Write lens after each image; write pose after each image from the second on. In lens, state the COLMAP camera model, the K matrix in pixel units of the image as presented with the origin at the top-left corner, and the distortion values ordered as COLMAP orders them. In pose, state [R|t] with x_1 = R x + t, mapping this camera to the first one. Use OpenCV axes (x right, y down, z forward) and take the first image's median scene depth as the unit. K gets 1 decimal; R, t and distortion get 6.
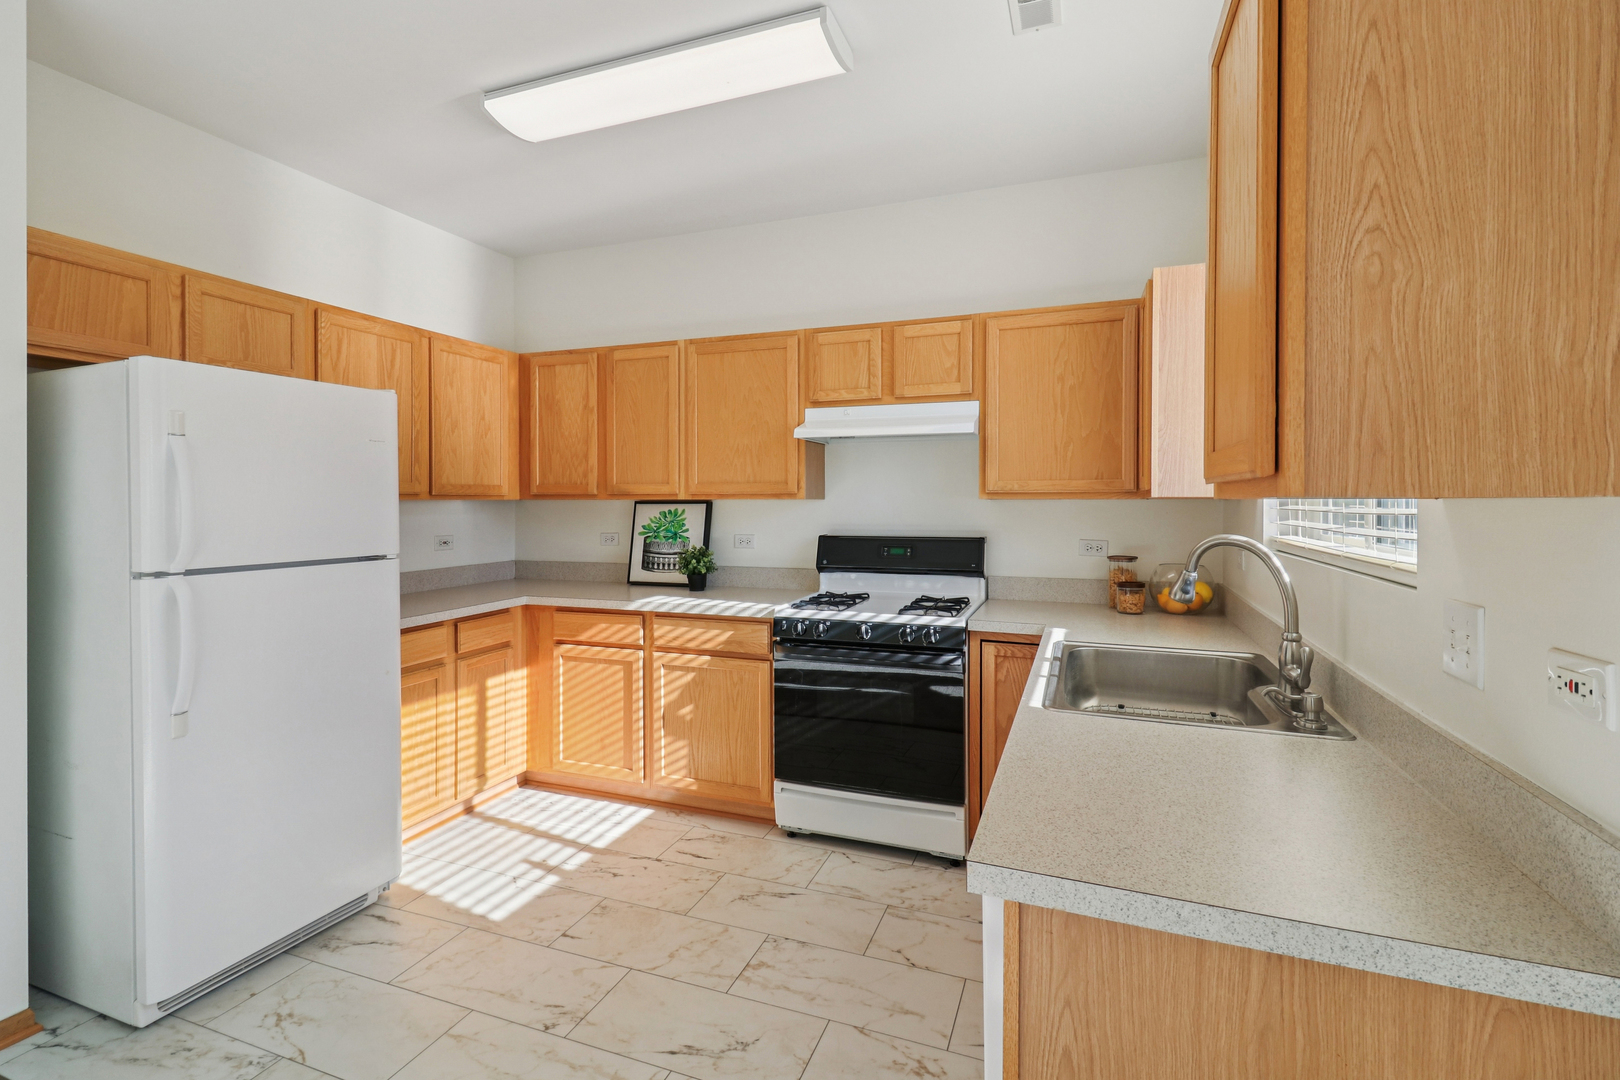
lens RADIAL K [[761.3, 0, 810.6], [0, 761.3, 510.0], [0, 0, 1]] dist [0.032429, -0.015373]
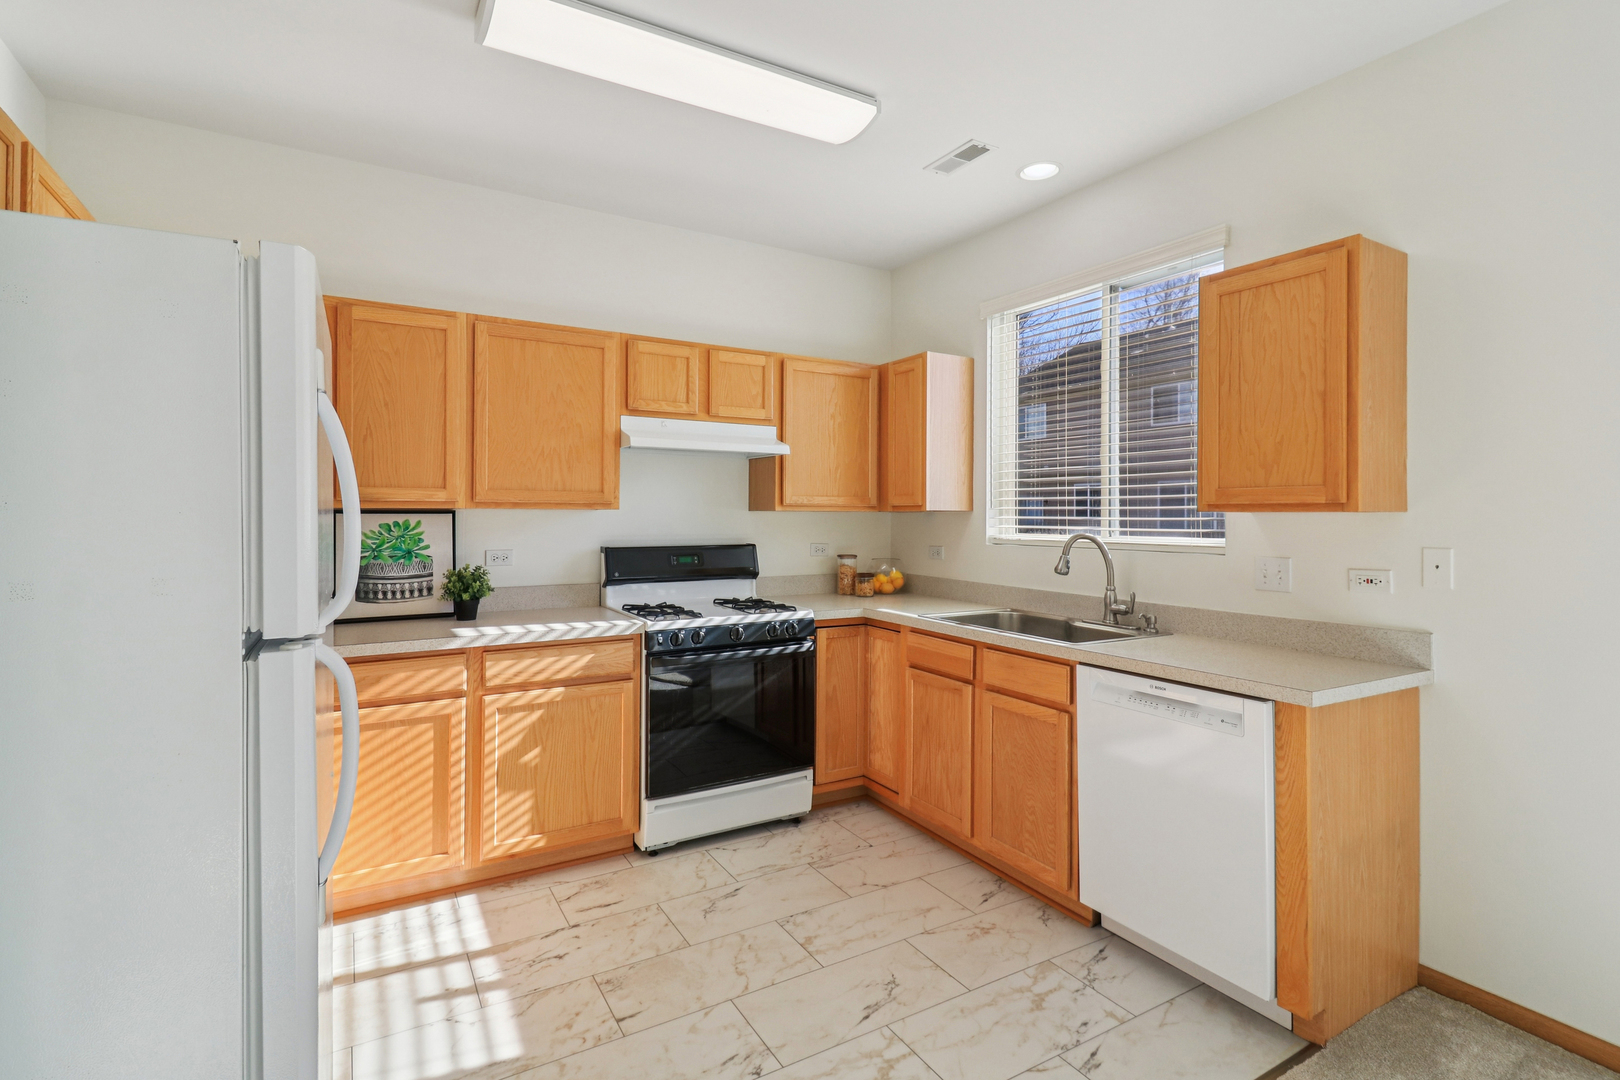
lens RADIAL K [[761.3, 0, 810.6], [0, 761.3, 510.0], [0, 0, 1]] dist [0.032429, -0.015373]
pose [[0.625017, 0.006826, 0.780582, -0.632843], [0.004236, 0.999917, -0.012136, -0.000710], [-0.780600, 0.010892, 0.624936, 0.217605]]
